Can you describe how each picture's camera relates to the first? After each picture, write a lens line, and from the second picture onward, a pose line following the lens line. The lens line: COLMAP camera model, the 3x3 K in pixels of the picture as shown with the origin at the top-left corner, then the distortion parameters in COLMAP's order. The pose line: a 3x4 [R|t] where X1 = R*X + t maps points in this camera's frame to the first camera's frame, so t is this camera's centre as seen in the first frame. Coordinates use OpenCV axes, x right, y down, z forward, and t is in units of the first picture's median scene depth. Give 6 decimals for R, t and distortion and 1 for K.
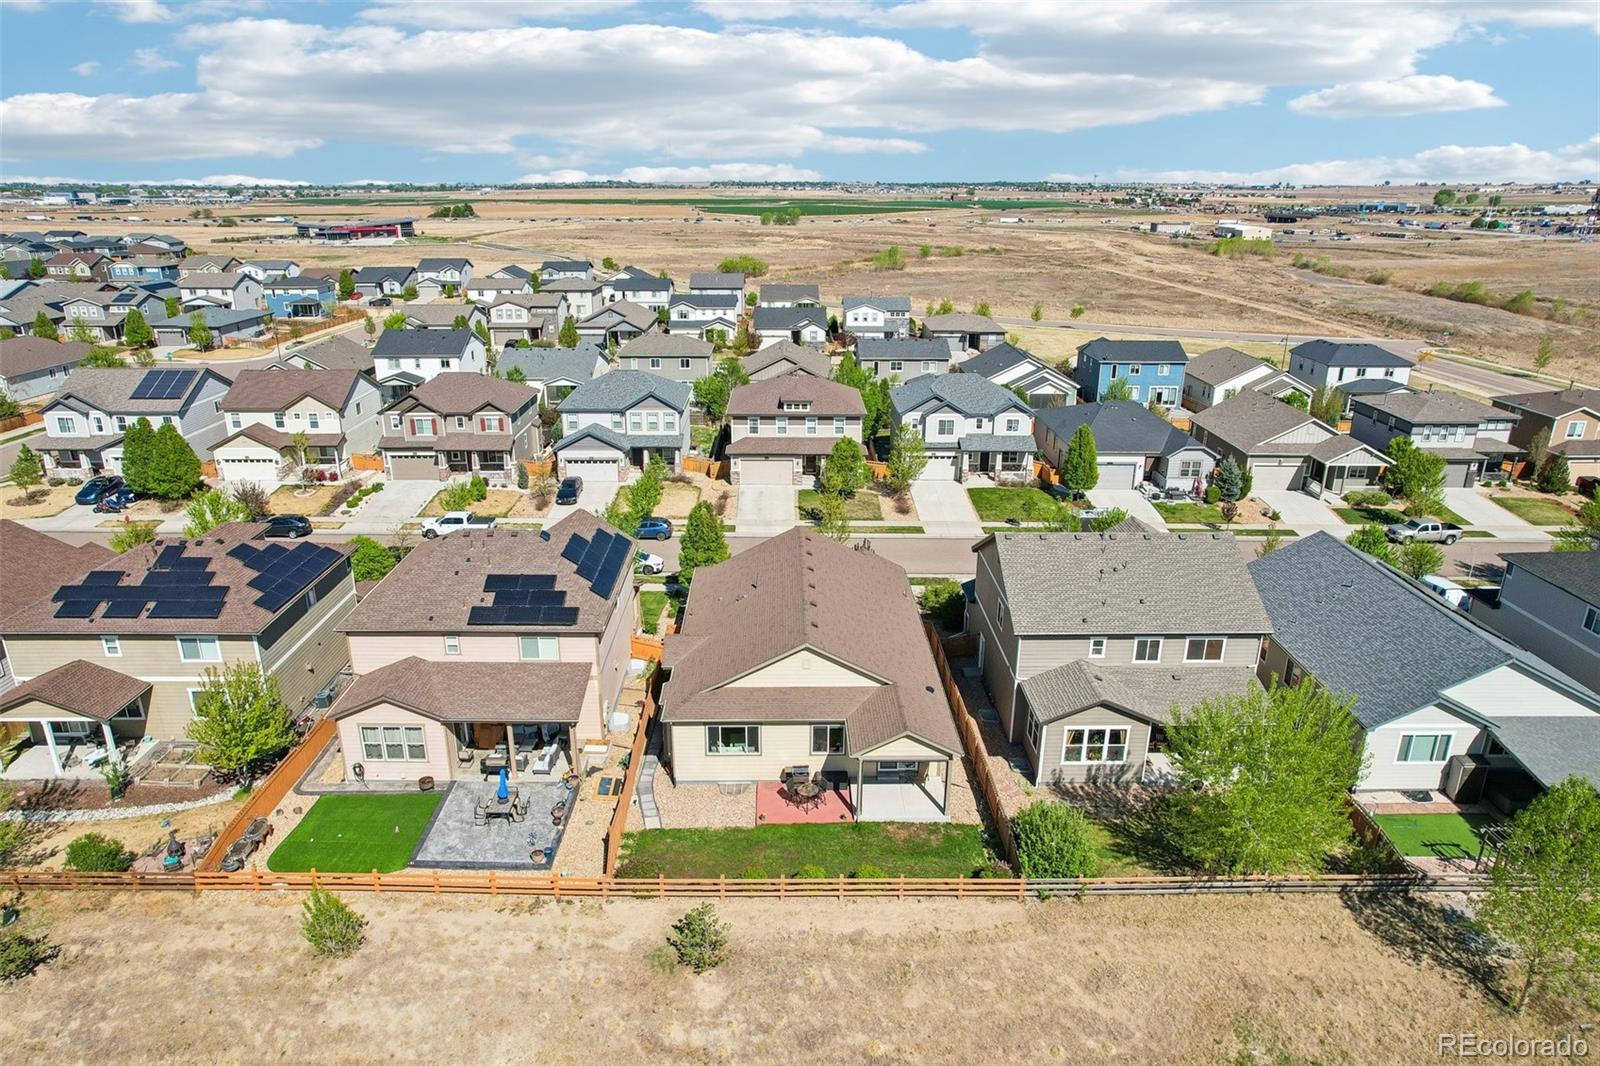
lens RADIAL K [[1049.2, 0, 800.0], [0, 1049.2, 533.0], [0, 0, 1]] dist [-0.028012, 0.000947]
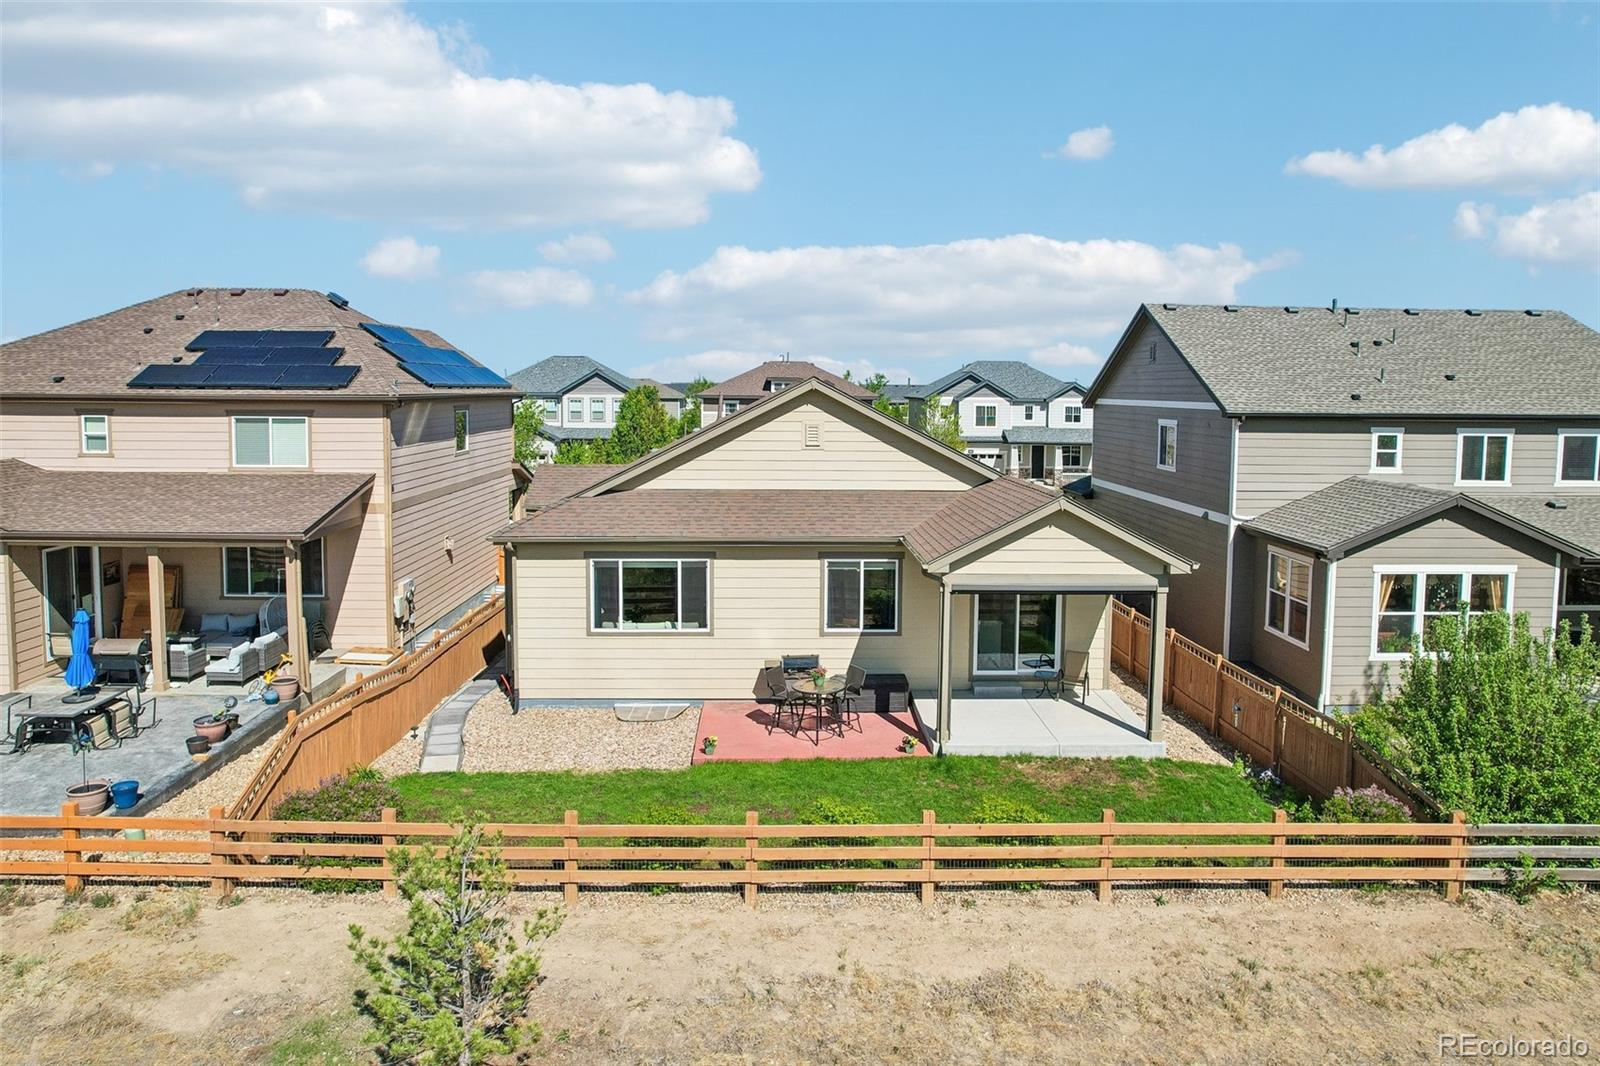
lens RADIAL K [[981.1, 0, 800.0], [0, 981.1, 533.0], [0, 0, 1]] dist [-0.073388, 0.066506]
pose [[0.999930, 0.001699, 0.011715, -0.004602], [0.001396, 0.965826, -0.259186, 0.278392], [-0.011755, 0.259184, 0.965756, 0.586390]]
